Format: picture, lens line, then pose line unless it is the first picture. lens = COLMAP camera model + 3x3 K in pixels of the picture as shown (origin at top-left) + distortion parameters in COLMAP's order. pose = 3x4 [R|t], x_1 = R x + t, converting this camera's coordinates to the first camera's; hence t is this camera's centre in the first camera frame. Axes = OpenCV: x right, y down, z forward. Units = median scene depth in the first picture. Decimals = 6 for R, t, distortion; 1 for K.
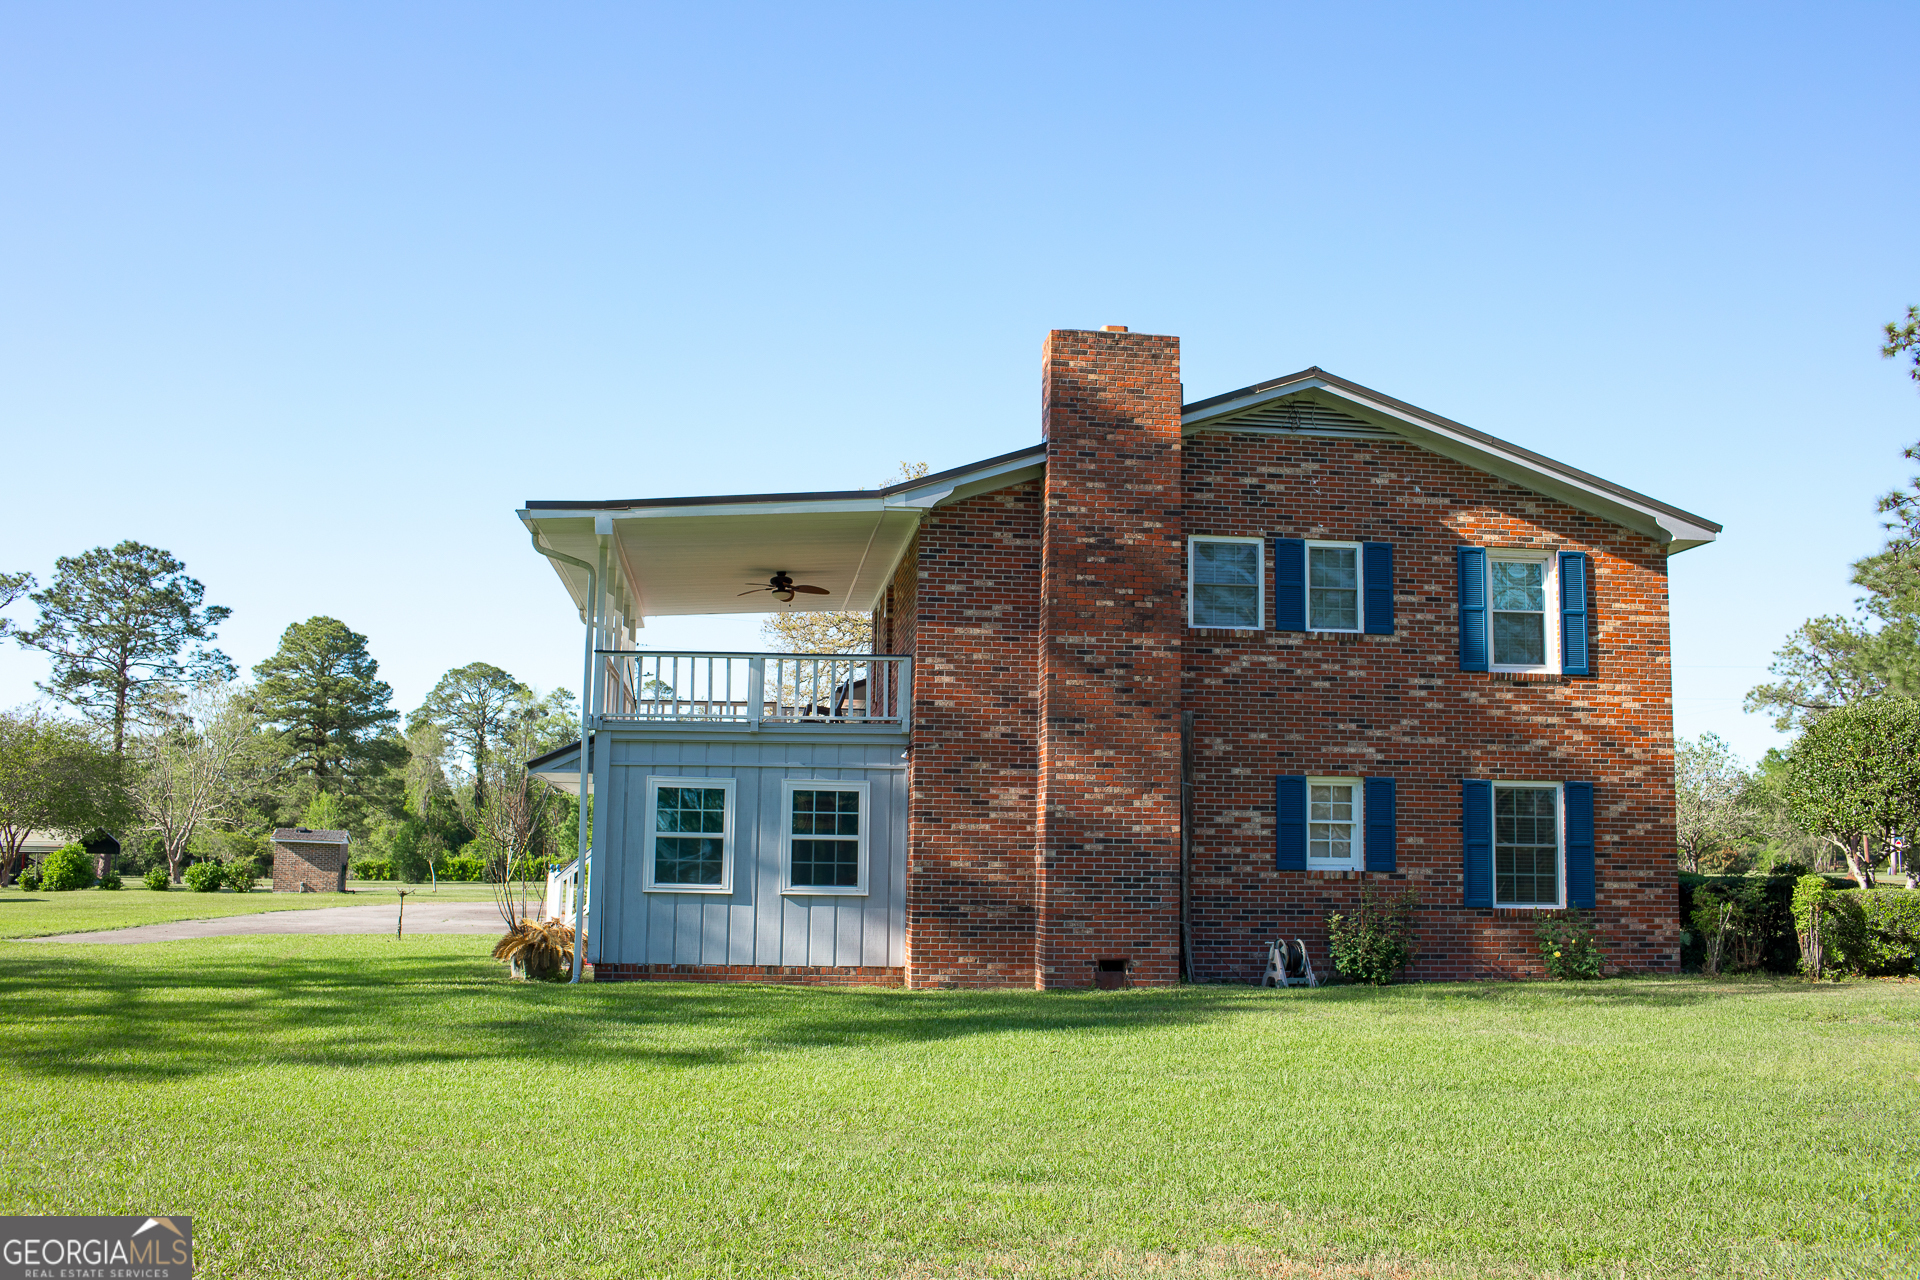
lens RADIAL K [[1838.9, 0, 959.1], [0, 1838.9, 628.4], [0, 0, 1]] dist [-0.095054, 0.139237]
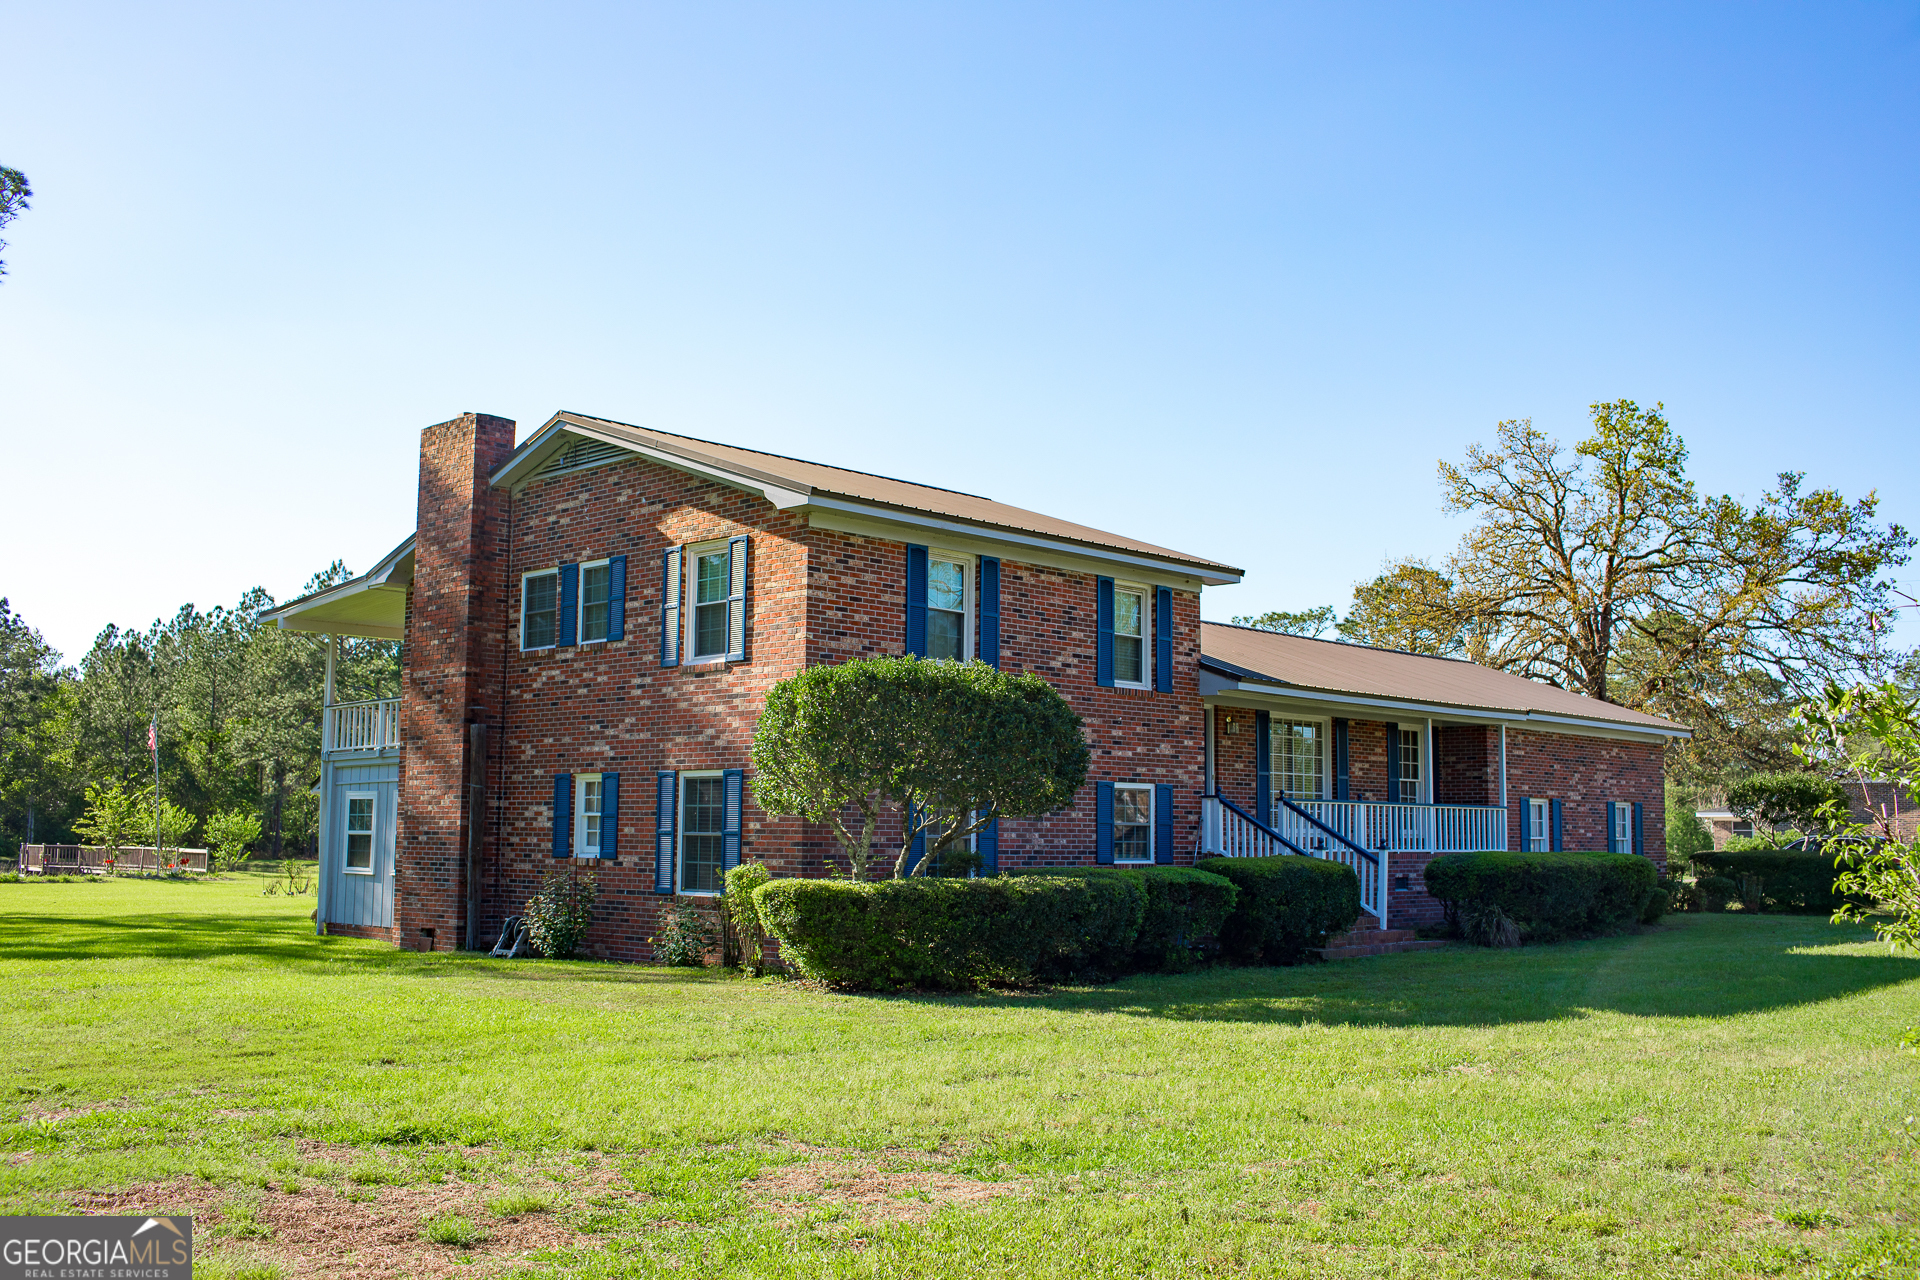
lens RADIAL K [[1838.9, 0, 959.1], [0, 1838.9, 628.4], [0, 0, 1]] dist [-0.095054, 0.139237]
pose [[0.622110, -0.100547, -0.776447, 1.208386], [0.102261, 0.993659, -0.046740, 0.067937], [0.776223, -0.050323, 0.628447, 0.476829]]
